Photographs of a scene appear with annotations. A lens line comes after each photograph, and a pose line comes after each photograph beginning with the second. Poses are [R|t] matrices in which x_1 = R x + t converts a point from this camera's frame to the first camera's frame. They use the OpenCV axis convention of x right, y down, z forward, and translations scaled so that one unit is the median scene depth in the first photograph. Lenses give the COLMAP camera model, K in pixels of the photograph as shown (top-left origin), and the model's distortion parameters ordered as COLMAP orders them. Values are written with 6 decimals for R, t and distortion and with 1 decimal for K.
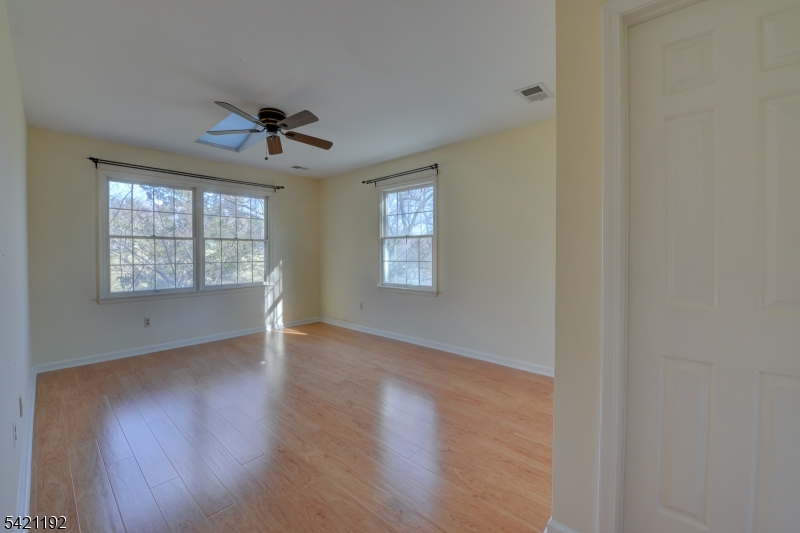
lens RADIAL K [[336.7, 0, 416.7], [0, 336.7, 253.1], [0, 0, 1]] dist [-0.002099, -0.000099]
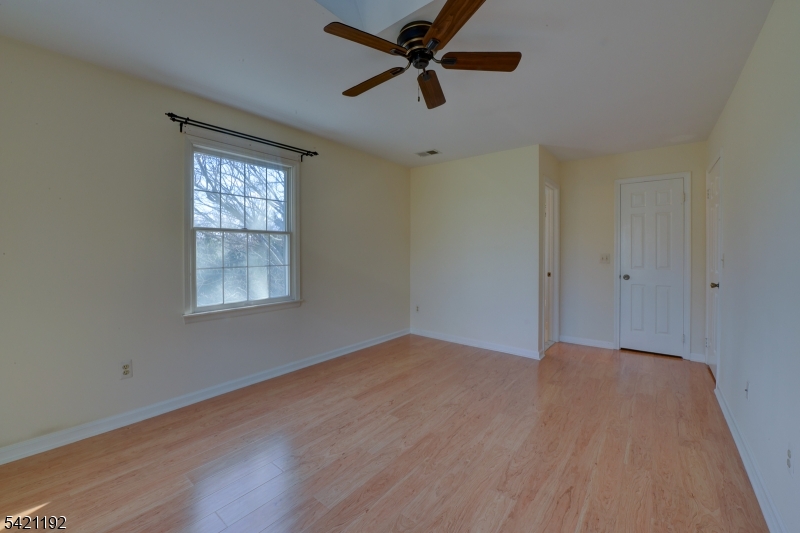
lens RADIAL K [[326.6, 0, 399.2], [0, 326.6, 250.2], [0, 0, 1]] dist [0.000057, -0.000099]
pose [[-0.048999, 0.012831, 0.998716, -0.816042], [0.009195, 0.999881, -0.012395, 0.002312], [-0.998757, 0.008576, -0.049111, 0.843028]]
